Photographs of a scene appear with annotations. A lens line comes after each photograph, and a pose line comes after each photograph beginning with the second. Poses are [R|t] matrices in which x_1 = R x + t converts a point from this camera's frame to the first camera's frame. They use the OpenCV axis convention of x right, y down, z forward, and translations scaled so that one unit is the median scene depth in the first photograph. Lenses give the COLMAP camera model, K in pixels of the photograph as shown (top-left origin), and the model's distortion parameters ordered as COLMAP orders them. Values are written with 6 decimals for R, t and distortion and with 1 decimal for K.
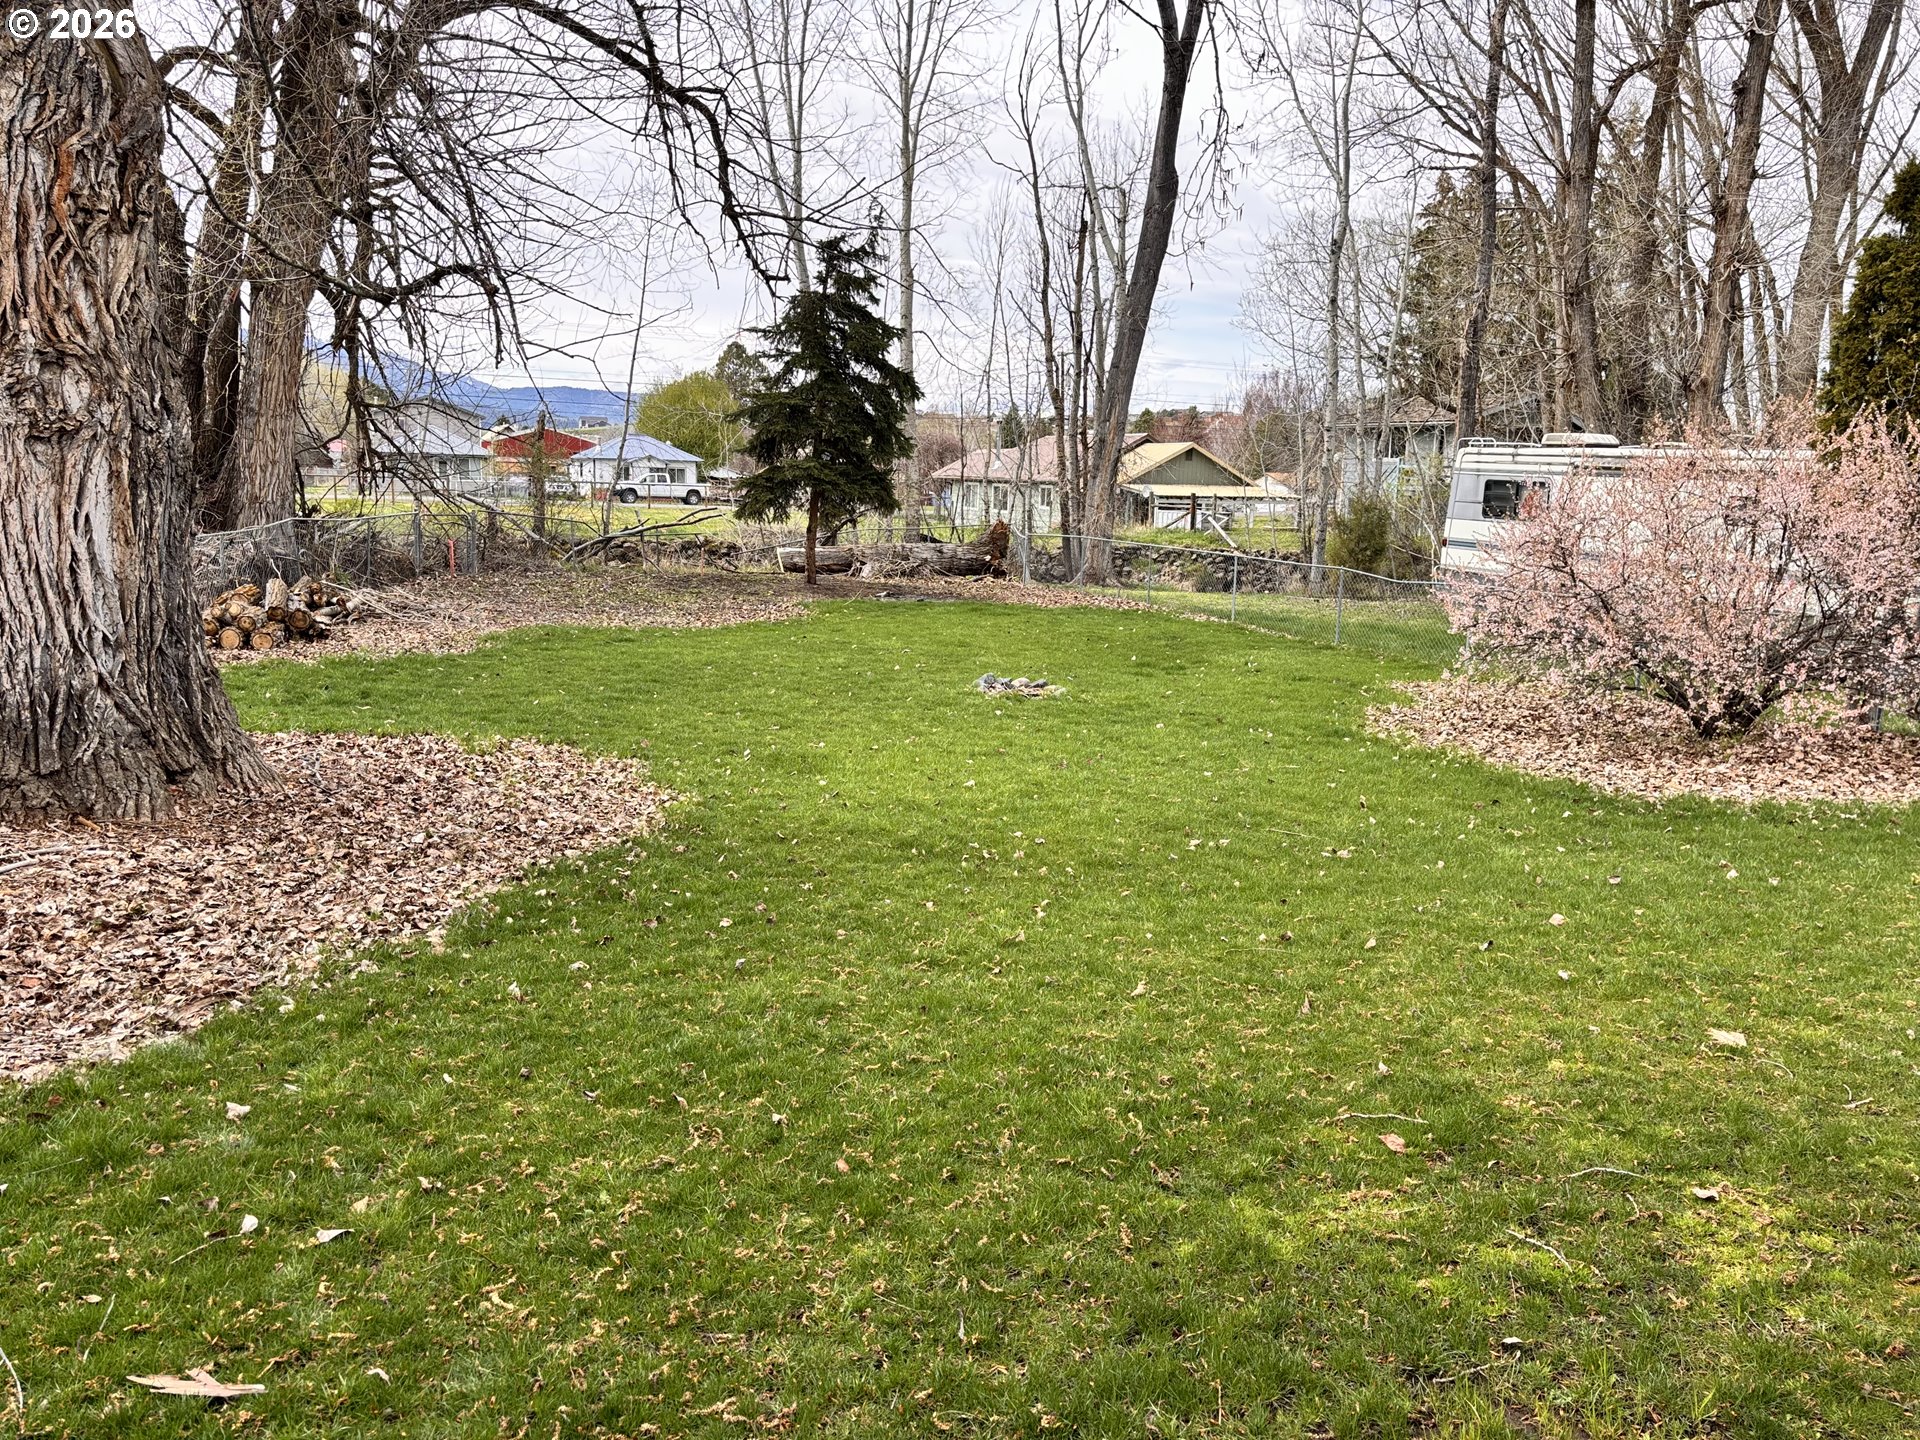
lens RADIAL K [[1478.4, 0, 966.7], [0, 1478.4, 734.2], [0, 0, 1]] dist [0.025146, -0.029699]
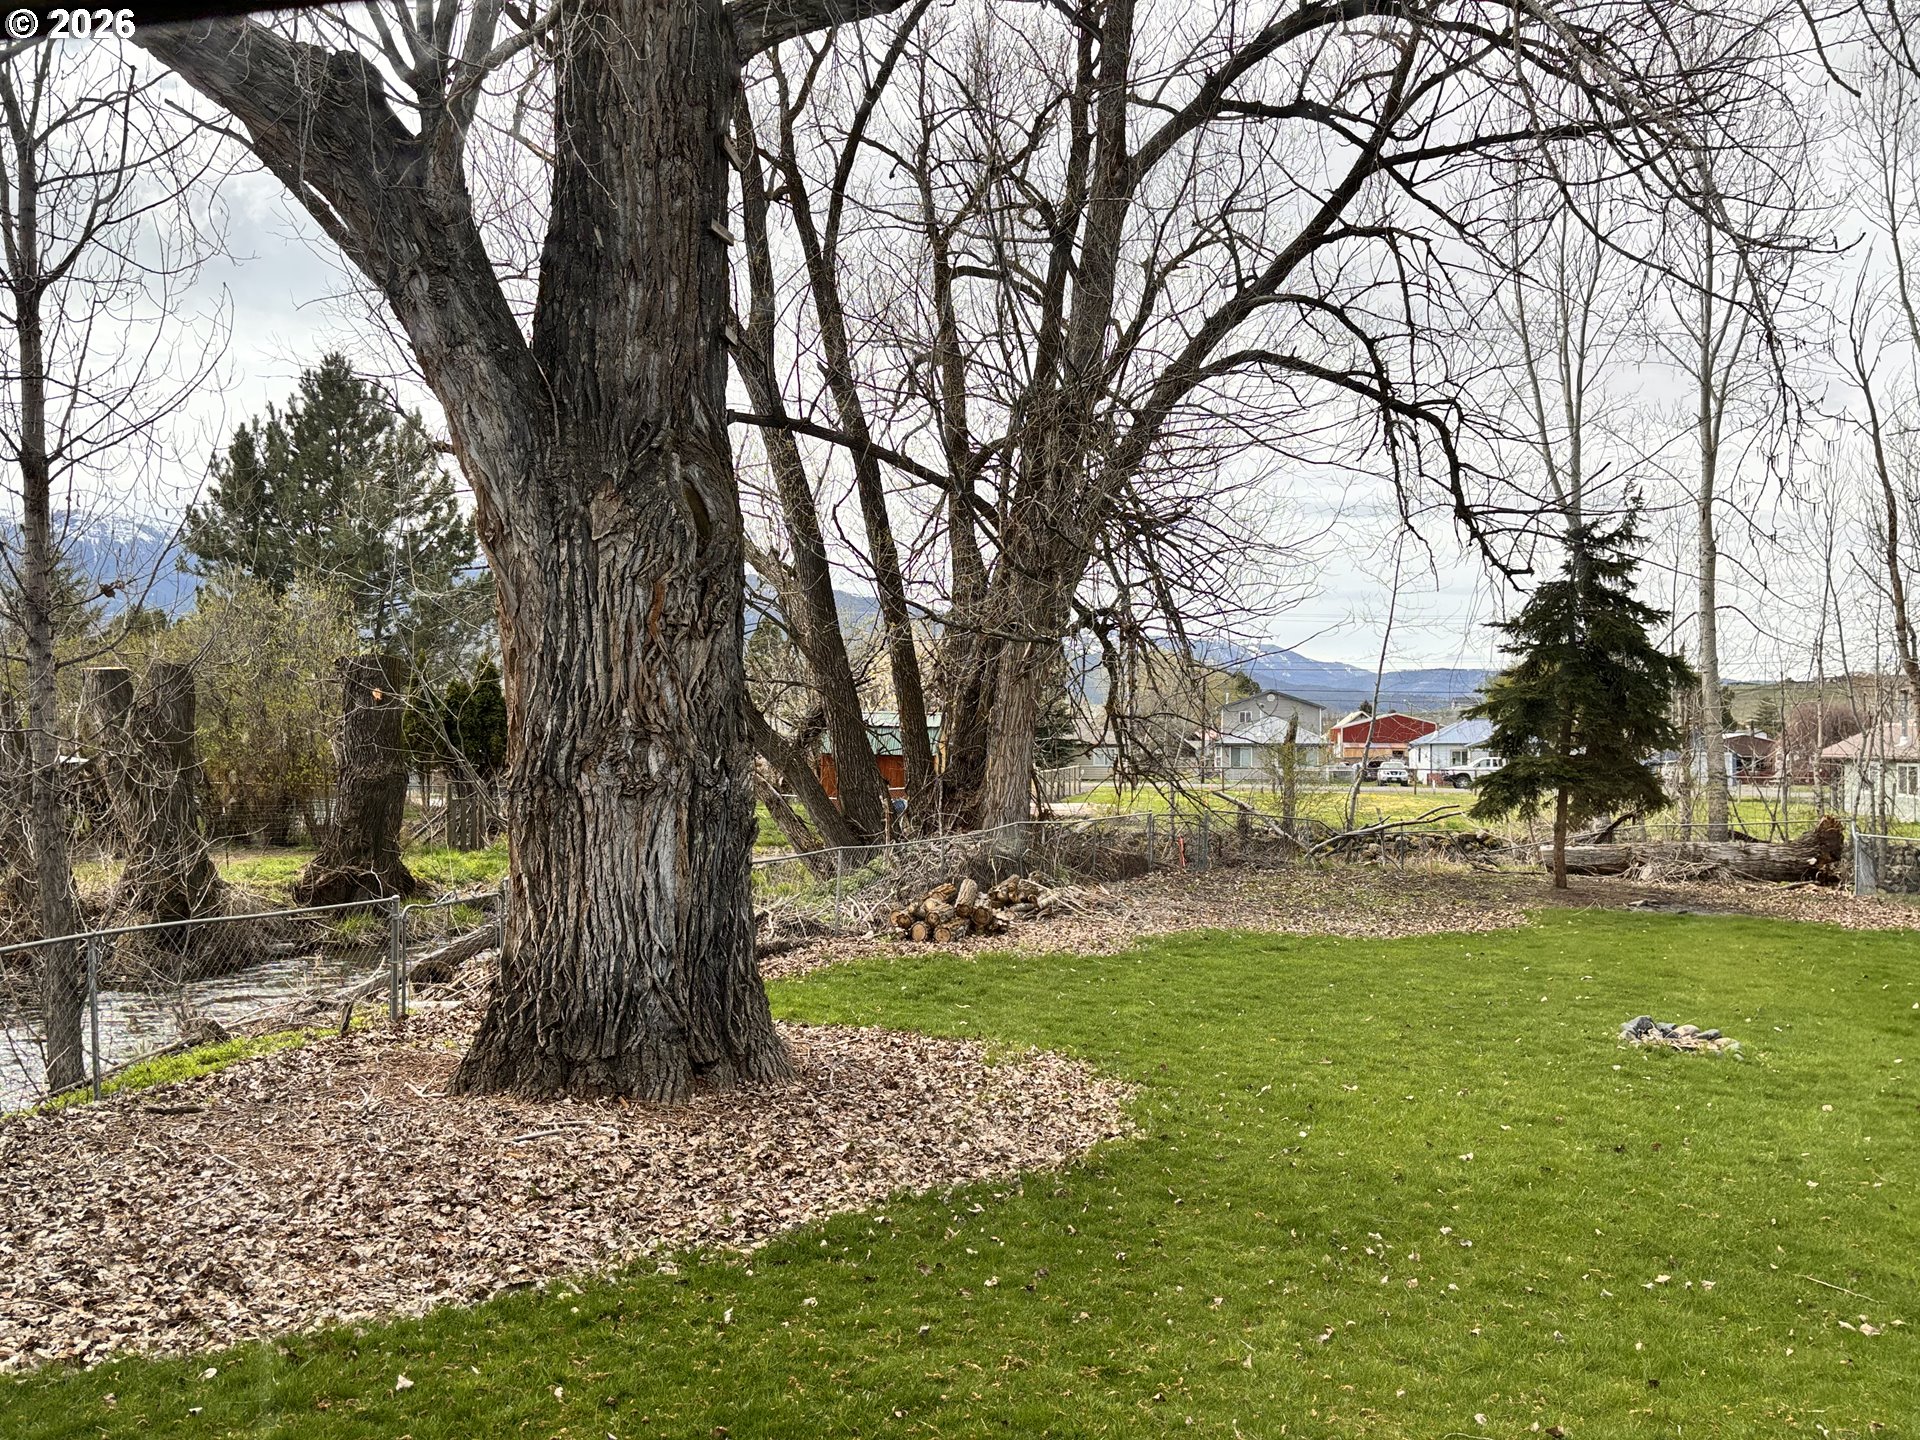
lens RADIAL K [[1478.4, 0, 952.8], [0, 1478.4, 717.7], [0, 0, 1]] dist [0.025146, -0.029699]
pose [[0.825348, -0.030459, -0.563802, 0.116361], [-0.078896, 0.982526, -0.168576, -0.022924], [0.559084, 0.183616, 0.808523, 0.029925]]
